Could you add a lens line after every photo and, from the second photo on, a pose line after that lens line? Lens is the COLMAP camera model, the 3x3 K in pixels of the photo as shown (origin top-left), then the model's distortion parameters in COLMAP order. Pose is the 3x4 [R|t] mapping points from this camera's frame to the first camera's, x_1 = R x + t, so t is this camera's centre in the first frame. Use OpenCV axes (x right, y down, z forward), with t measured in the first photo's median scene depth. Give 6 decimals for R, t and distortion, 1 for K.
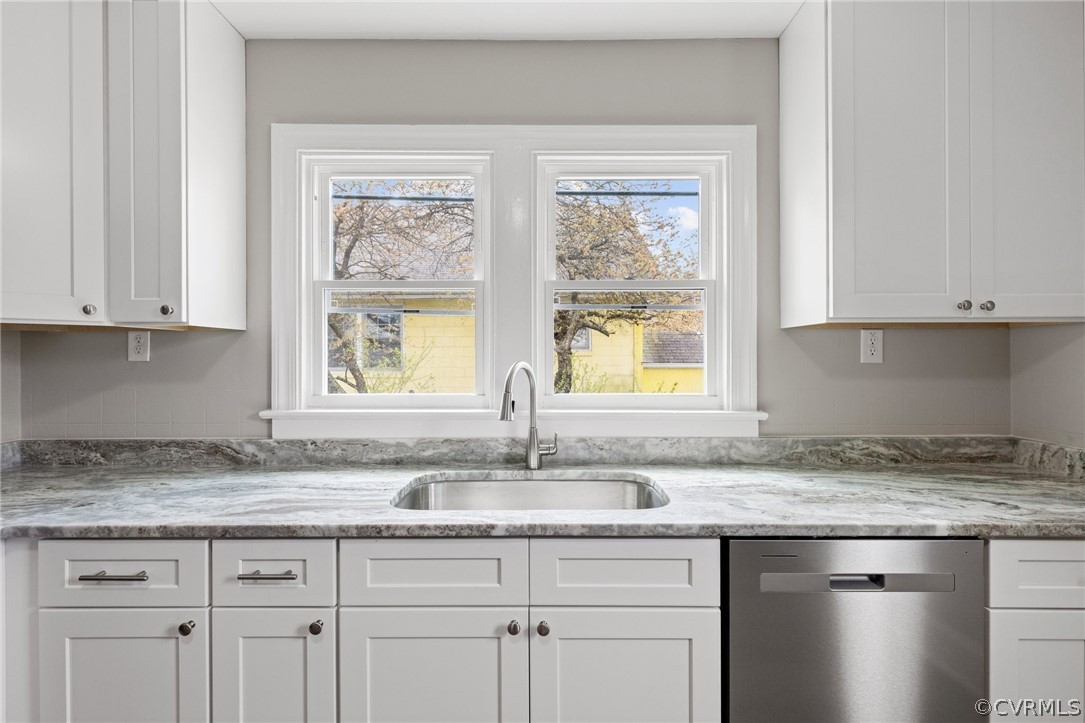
lens RADIAL K [[487.1, 0, 537.7], [0, 487.1, 357.5], [0, 0, 1]] dist [0.002377, -0.000161]
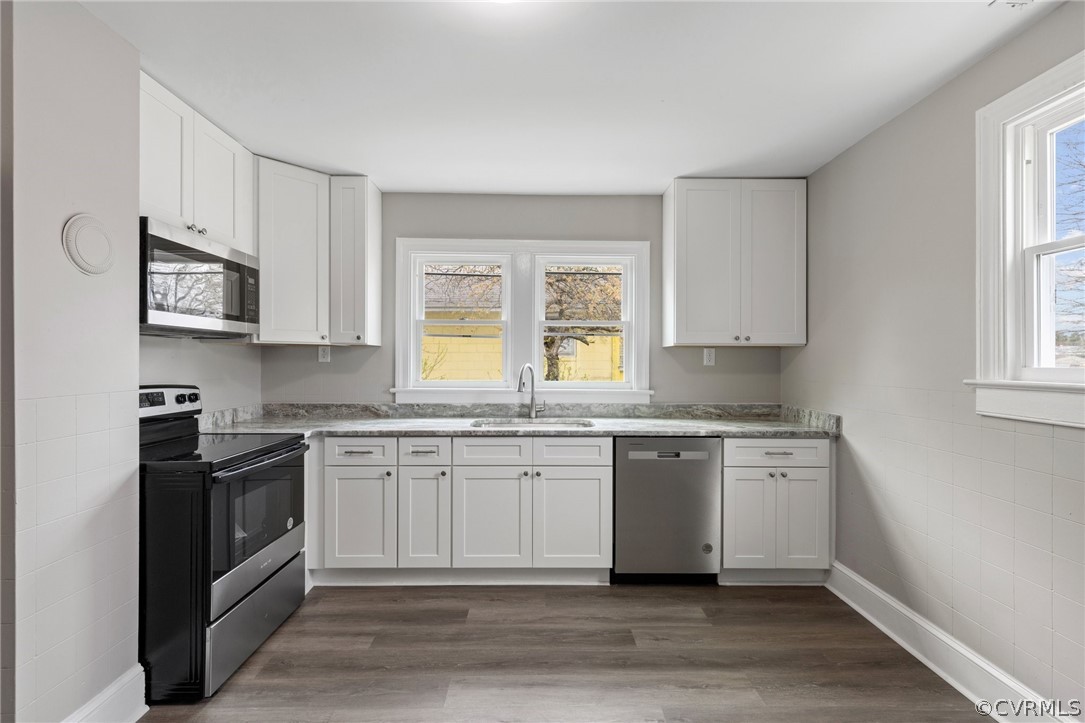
lens RADIAL K [[487.1, 0, 537.7], [0, 487.1, 357.5], [0, 0, 1]] dist [0.002377, -0.000161]
pose [[0.999783, 0.006731, 0.019725, -0.028916], [-0.006544, 0.999933, -0.009505, 0.002517], [-0.019788, 0.009373, 0.999760, -0.931205]]
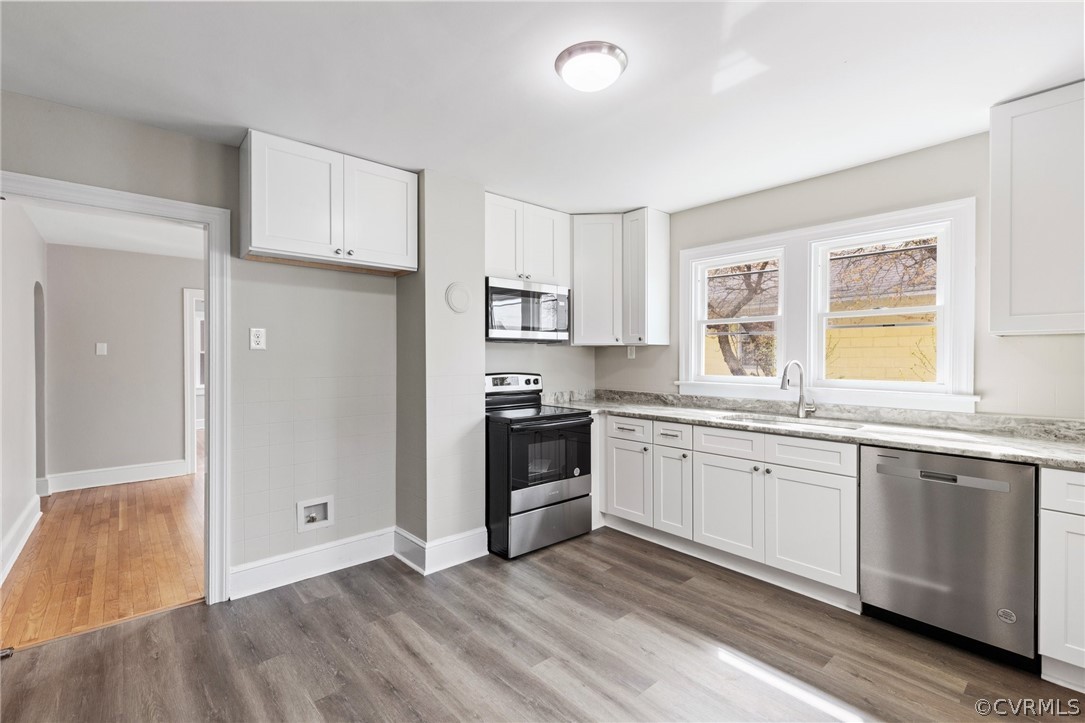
lens RADIAL K [[487.1, 0, 537.7], [0, 487.1, 357.5], [0, 0, 1]] dist [0.002377, -0.000161]
pose [[0.653905, 0.003553, -0.756568, 0.711624], [-0.002631, 0.999994, 0.002423, -0.002572], [0.756572, 0.000406, 0.653910, -0.937210]]
